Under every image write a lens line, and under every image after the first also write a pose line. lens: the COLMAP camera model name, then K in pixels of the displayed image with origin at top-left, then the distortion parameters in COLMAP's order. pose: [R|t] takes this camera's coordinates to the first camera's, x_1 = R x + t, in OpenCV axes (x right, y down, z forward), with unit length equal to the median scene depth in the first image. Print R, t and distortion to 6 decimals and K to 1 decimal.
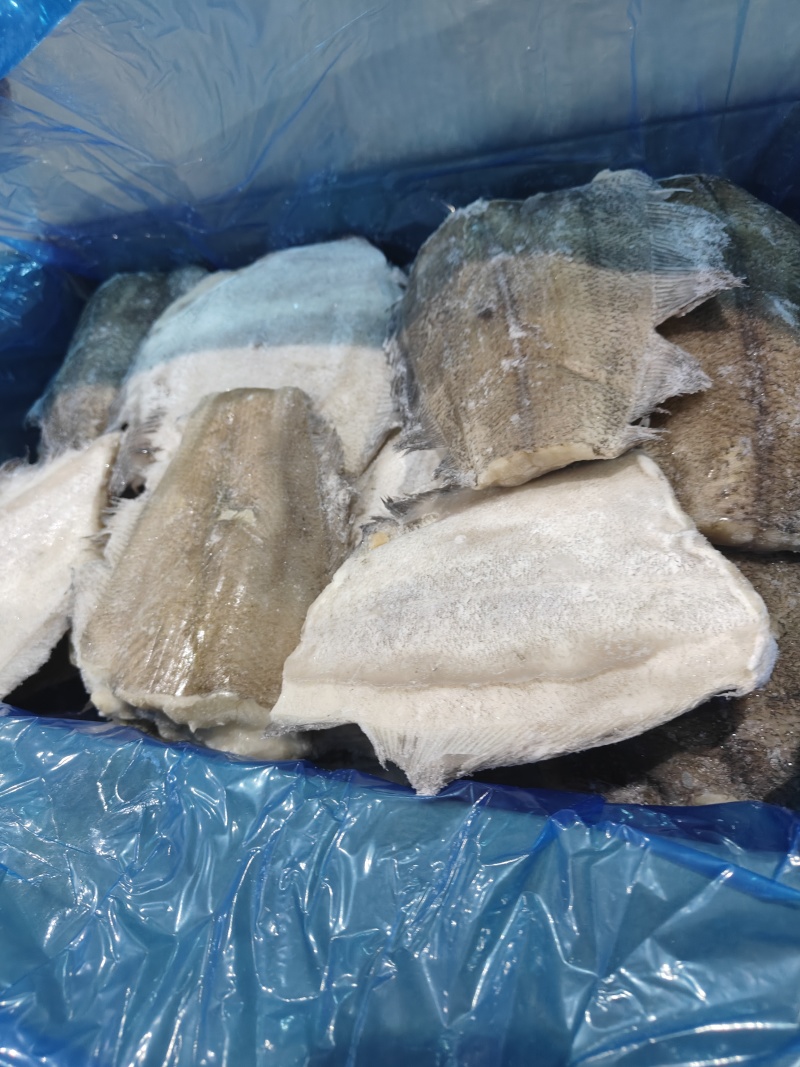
lens RADIAL K [[744.0, 0, 390.3], [0, 744.0, 509.9], [0, 0, 1]] dist [-0.031554, 0.011401]
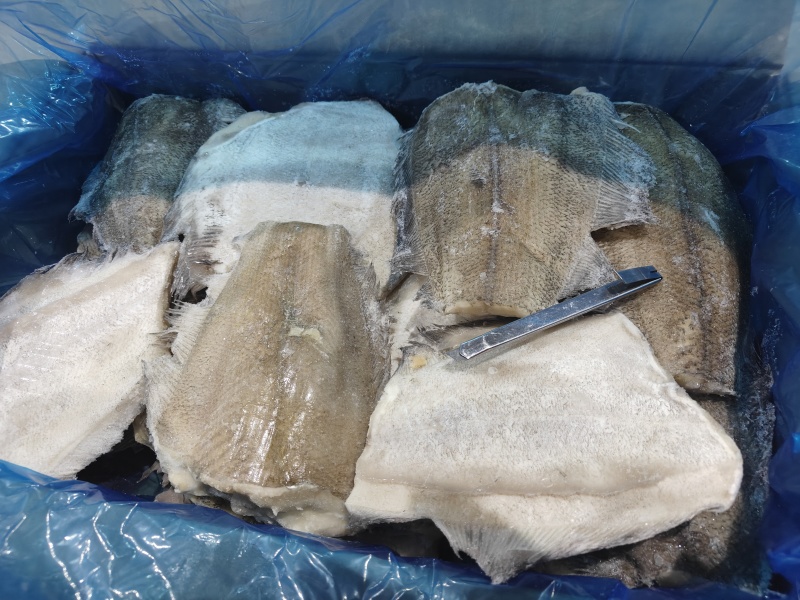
lens RADIAL K [[557.8, 0, 397.7], [0, 557.8, 304.0], [0, 0, 1]] dist [-0.031554, 0.011401]
pose [[0.973366, 0.080005, 0.214843, -0.256932], [-0.088885, 0.995528, 0.031977, -0.082378], [-0.211324, -0.050222, 0.976125, 0.070775]]
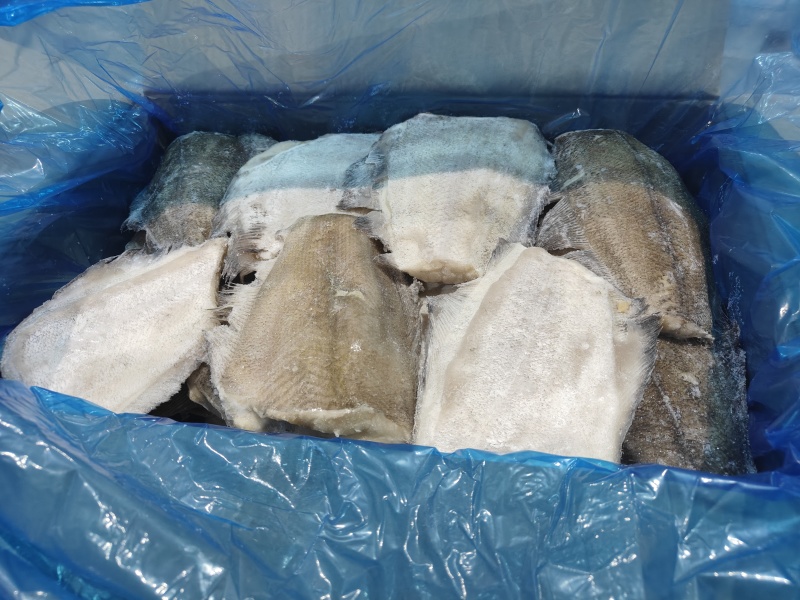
lens RADIAL K [[557.8, 0, 407.5], [0, 557.8, 294.0], [0, 0, 1]] dist [-0.031554, 0.011401]
pose [[0.962592, 0.097834, 0.252677, -0.366358], [-0.064094, 0.988288, -0.138485, 0.146422], [-0.263266, 0.117109, 0.957589, -0.062723]]
